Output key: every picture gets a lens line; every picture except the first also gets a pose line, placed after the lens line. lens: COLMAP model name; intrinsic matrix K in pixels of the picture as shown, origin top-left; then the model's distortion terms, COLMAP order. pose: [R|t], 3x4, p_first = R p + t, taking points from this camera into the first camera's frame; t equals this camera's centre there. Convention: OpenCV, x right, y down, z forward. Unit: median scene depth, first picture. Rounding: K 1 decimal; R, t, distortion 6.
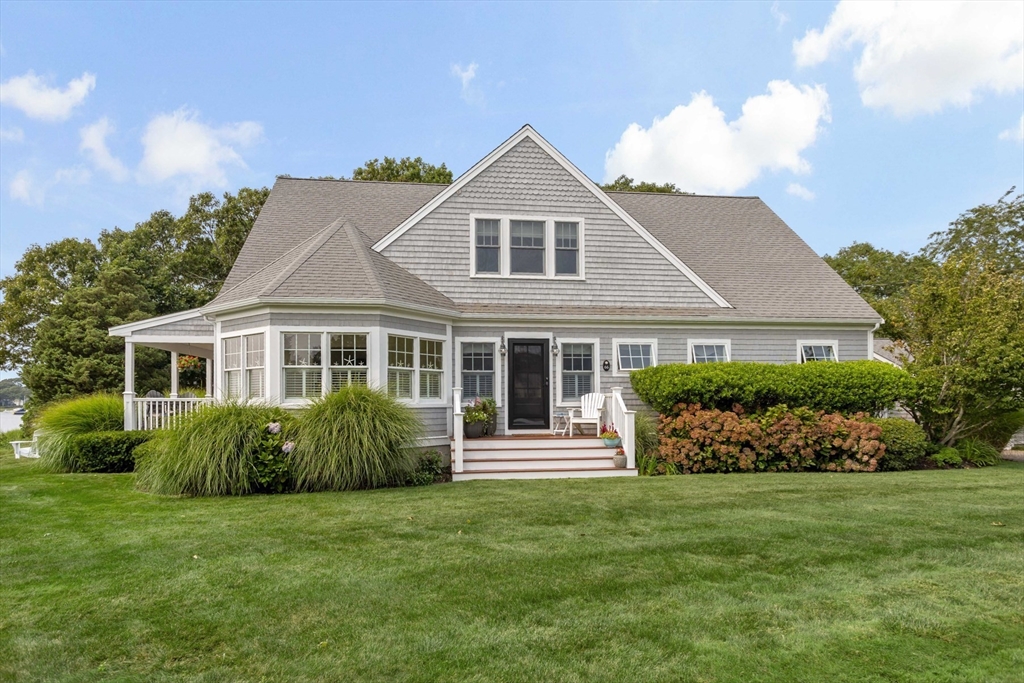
lens RADIAL K [[563.7, 0, 522.6], [0, 563.7, 353.5], [0, 0, 1]] dist [-0.011275, 0.000527]
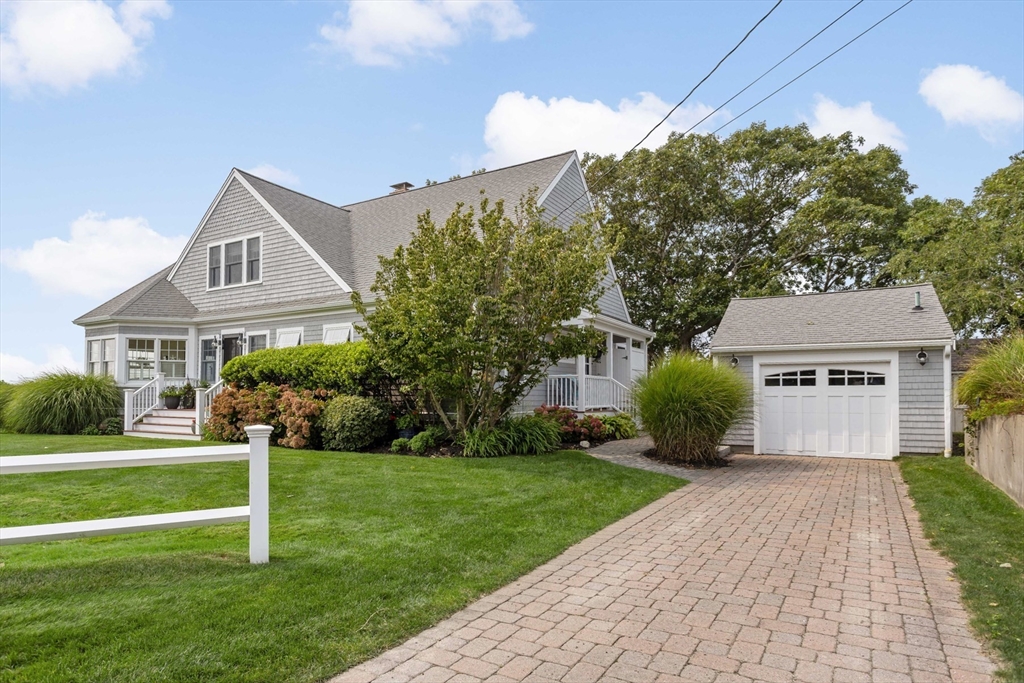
lens RADIAL K [[563.7, 0, 513.5], [0, 563.7, 344.6], [0, 0, 1]] dist [-0.011275, 0.000527]
pose [[0.786330, -0.047504, -0.615978, 1.307531], [0.046611, 0.998759, -0.017522, 0.050155], [0.616046, -0.014933, 0.787568, 0.384559]]
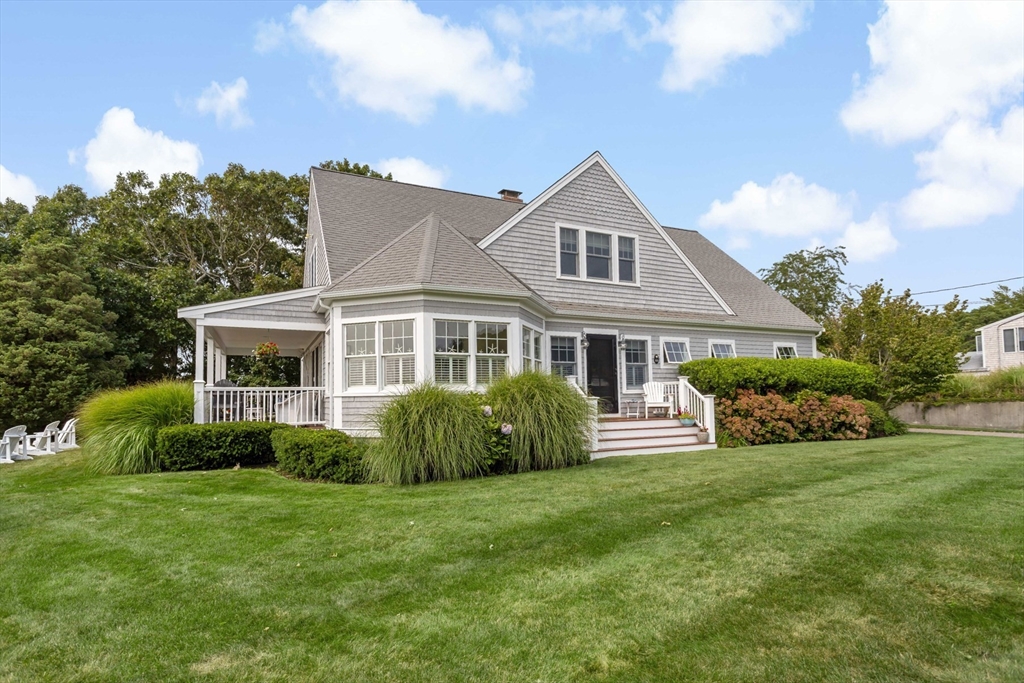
lens RADIAL K [[501.1, 0, 519.1], [0, 501.1, 334.8], [0, 0, 1]] dist [-0.003220, 0.000314]
pose [[0.953291, 0.029438, 0.300615, -0.457065], [-0.015867, 0.998746, -0.047487, 0.025498], [-0.301636, 0.040499, 0.952563, 0.076309]]
